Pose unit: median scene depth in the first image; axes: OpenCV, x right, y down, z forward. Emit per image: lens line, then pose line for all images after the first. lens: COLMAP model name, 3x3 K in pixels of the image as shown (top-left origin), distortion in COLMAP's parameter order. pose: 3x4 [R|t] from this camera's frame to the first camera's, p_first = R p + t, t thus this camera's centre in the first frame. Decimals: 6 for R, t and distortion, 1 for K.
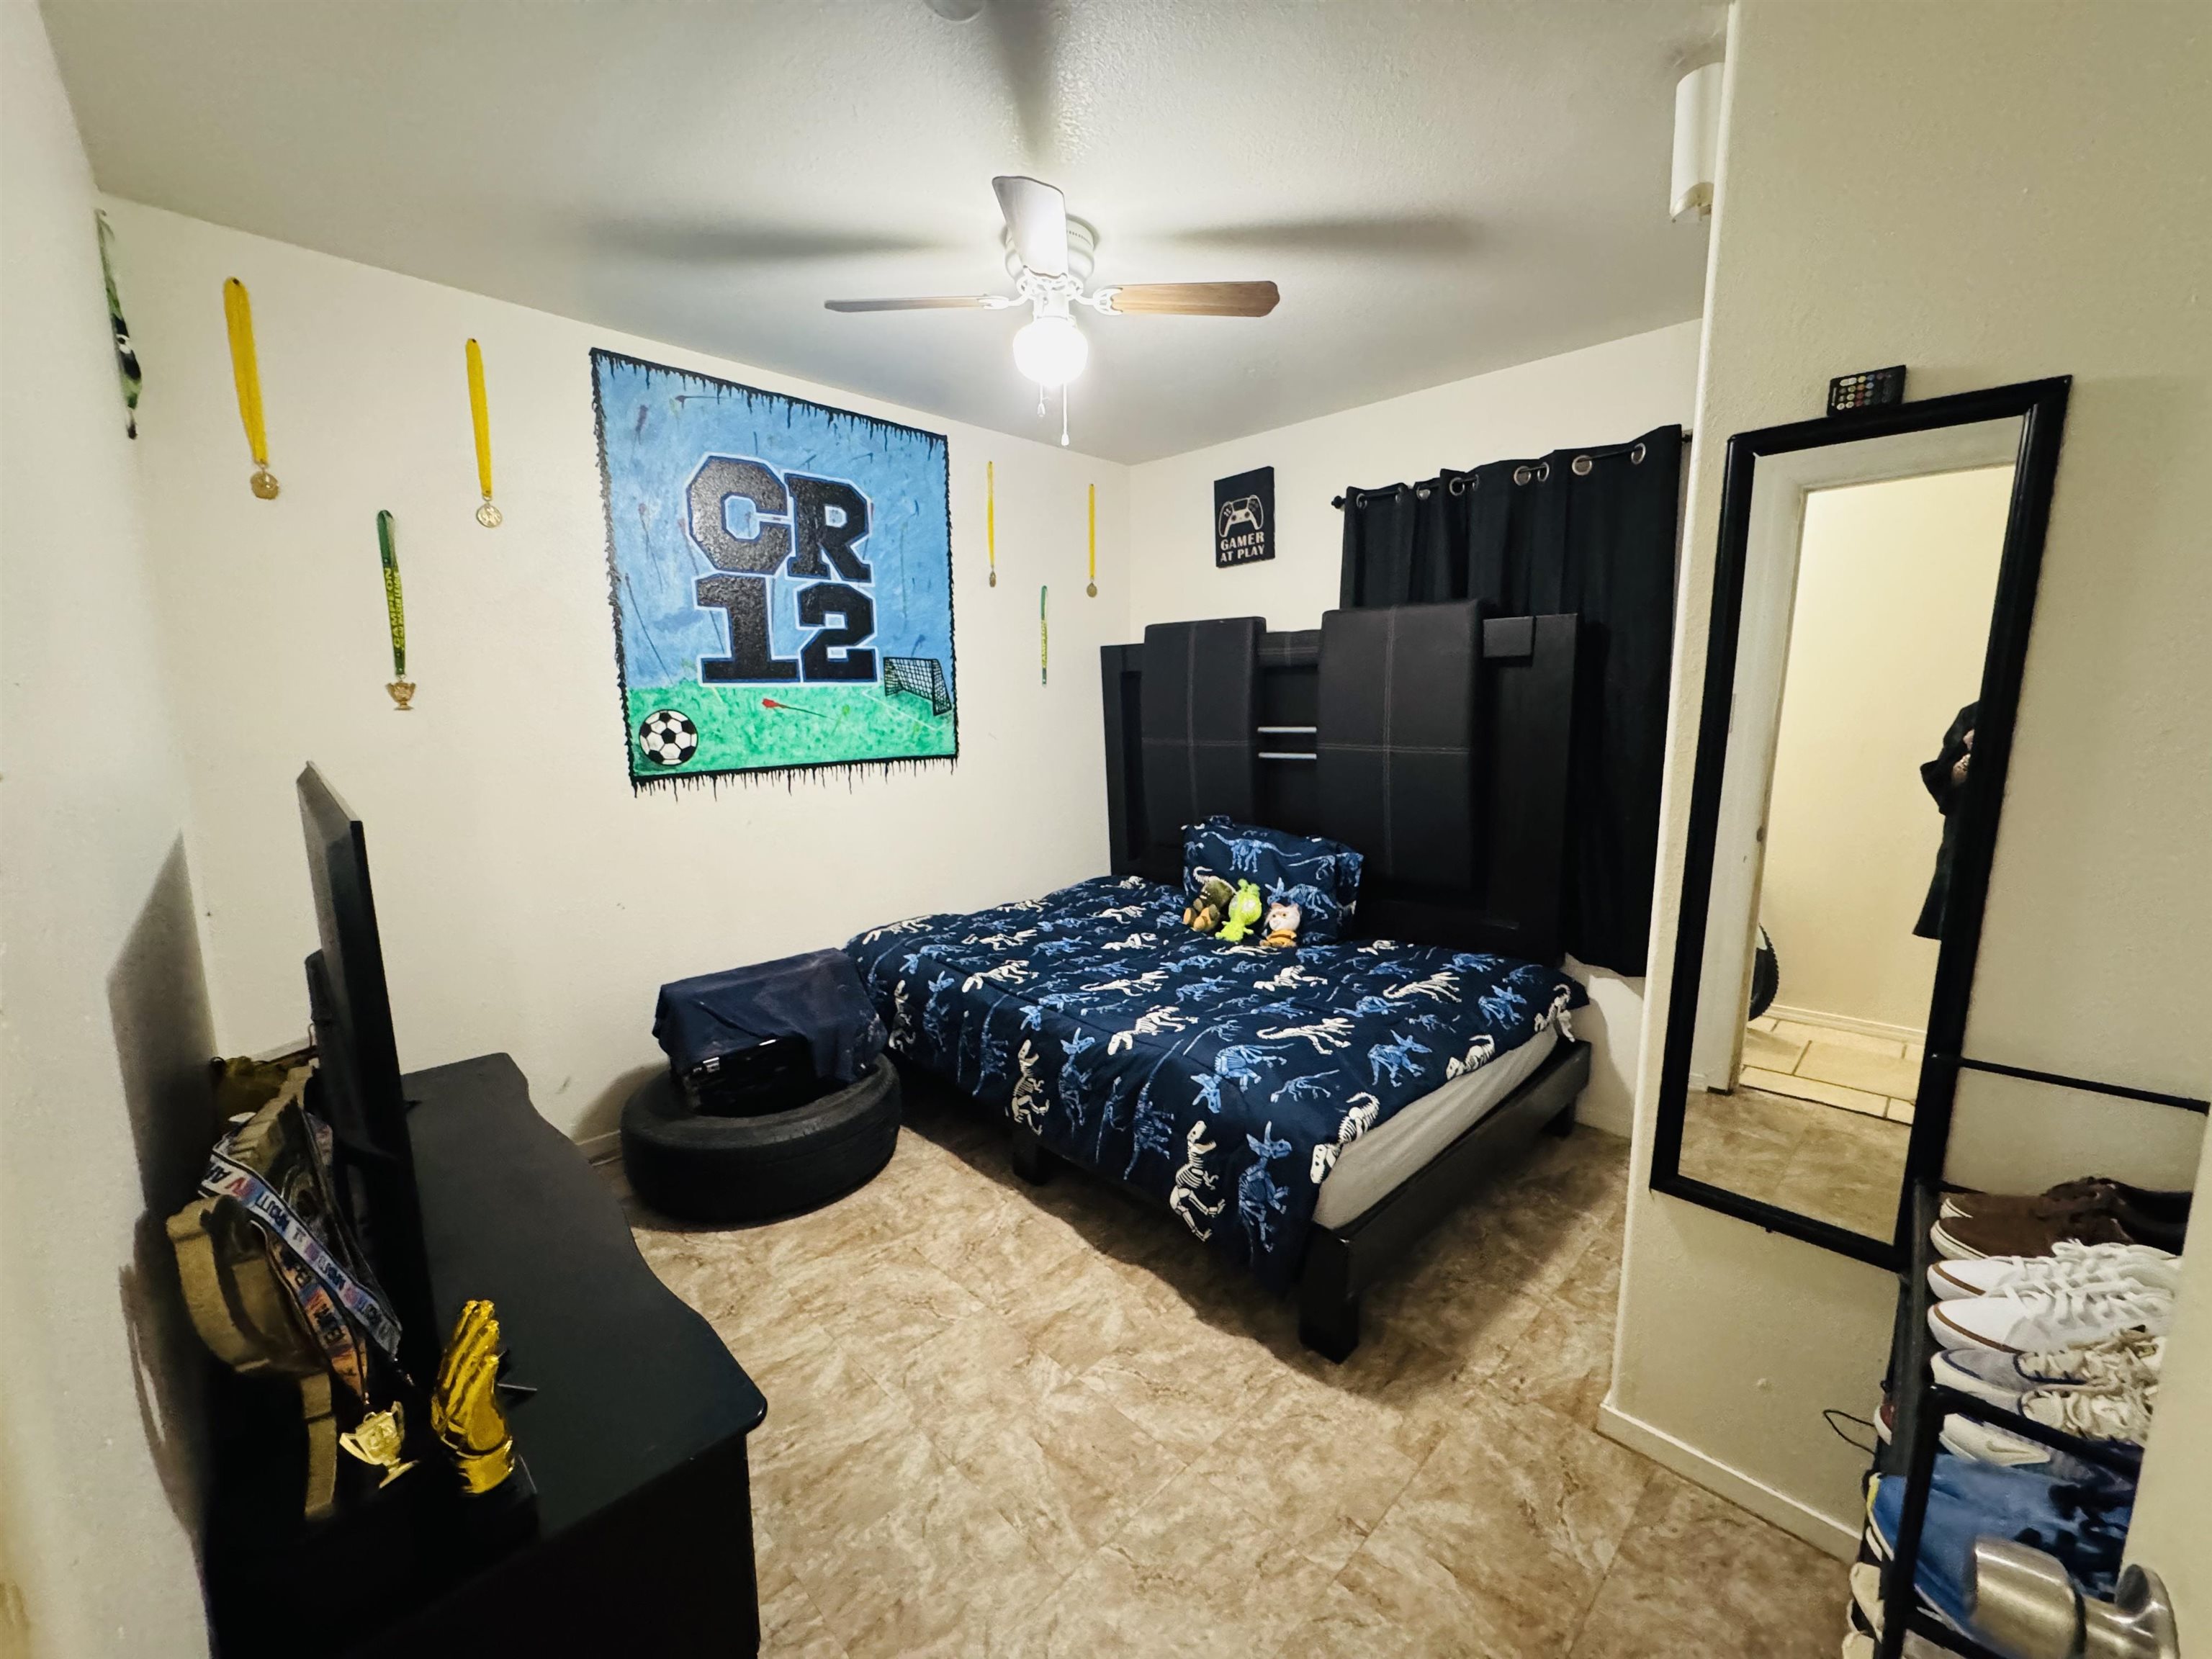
lens RADIAL K [[885.7, 0, 1102.9], [0, 885.7, 834.4], [0, 0, 1]] dist [-0.004214, 0.000748]
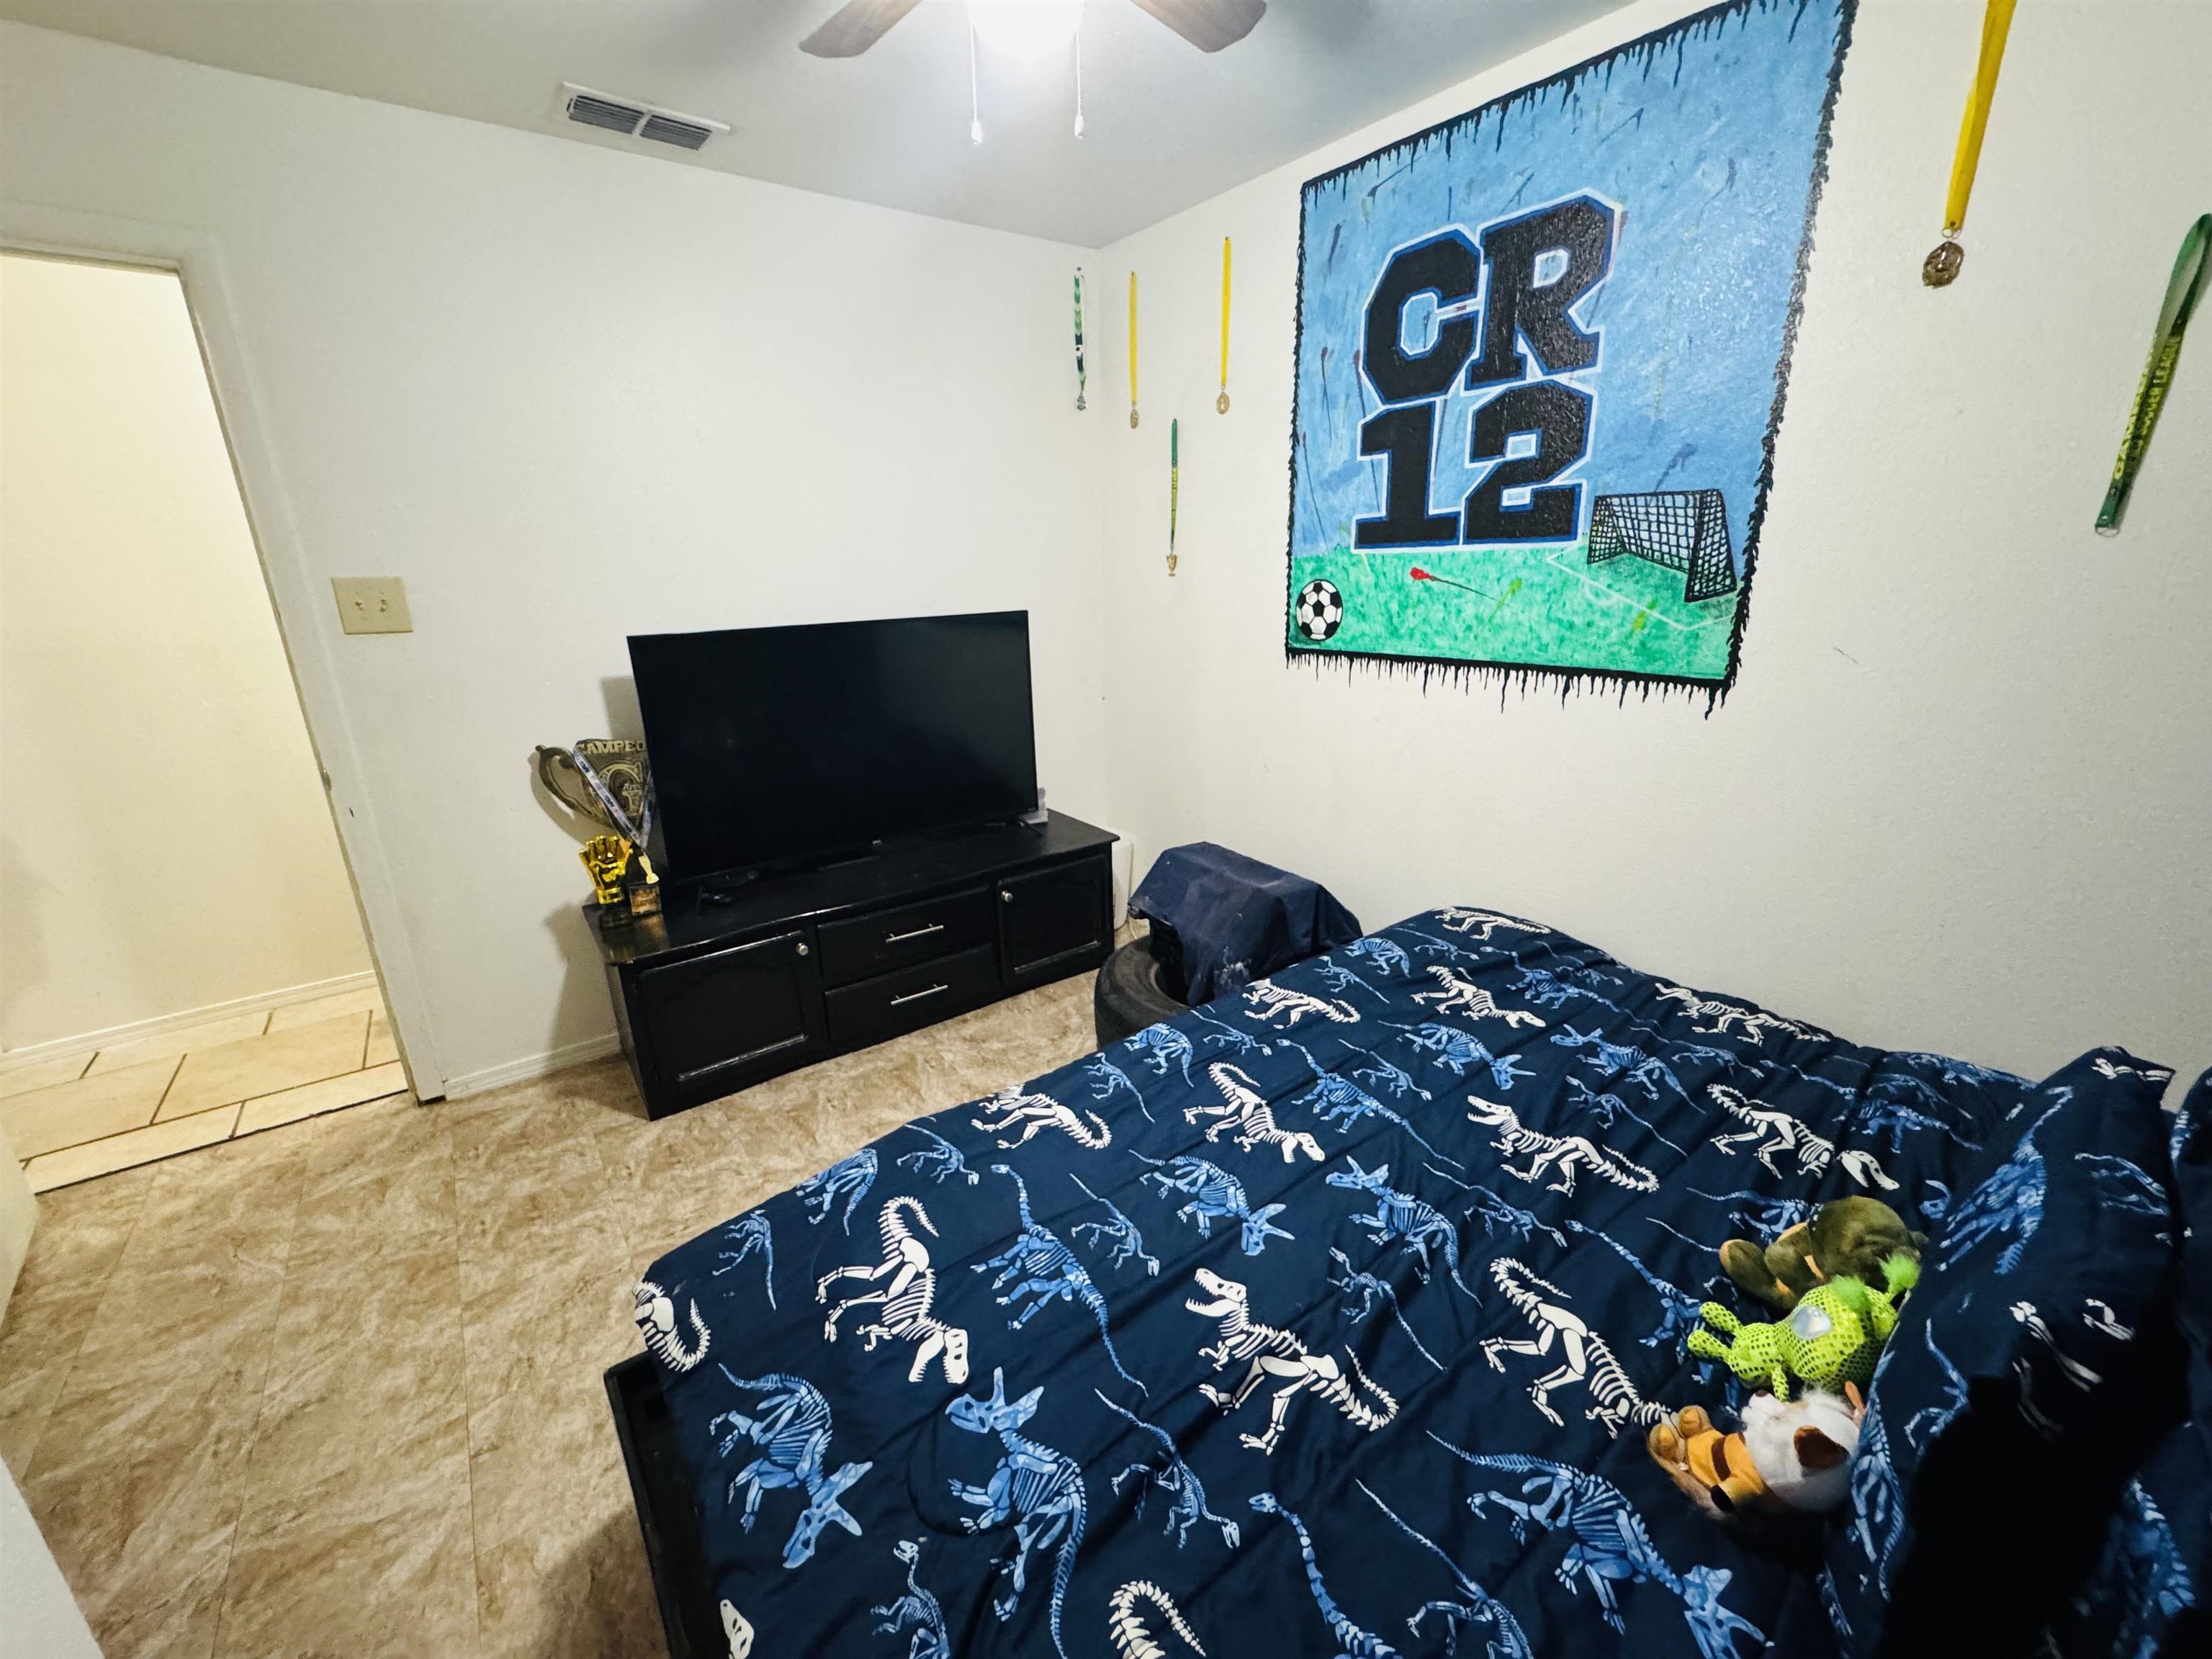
lens RADIAL K [[885.7, 0, 1102.9], [0, 885.7, 834.4], [0, 0, 1]] dist [-0.004214, 0.000748]
pose [[-0.148266, 0.302385, -0.941584, 0.469879], [-0.131862, 0.937561, 0.321856, -0.148725], [0.980117, 0.171880, -0.099135, 0.853237]]
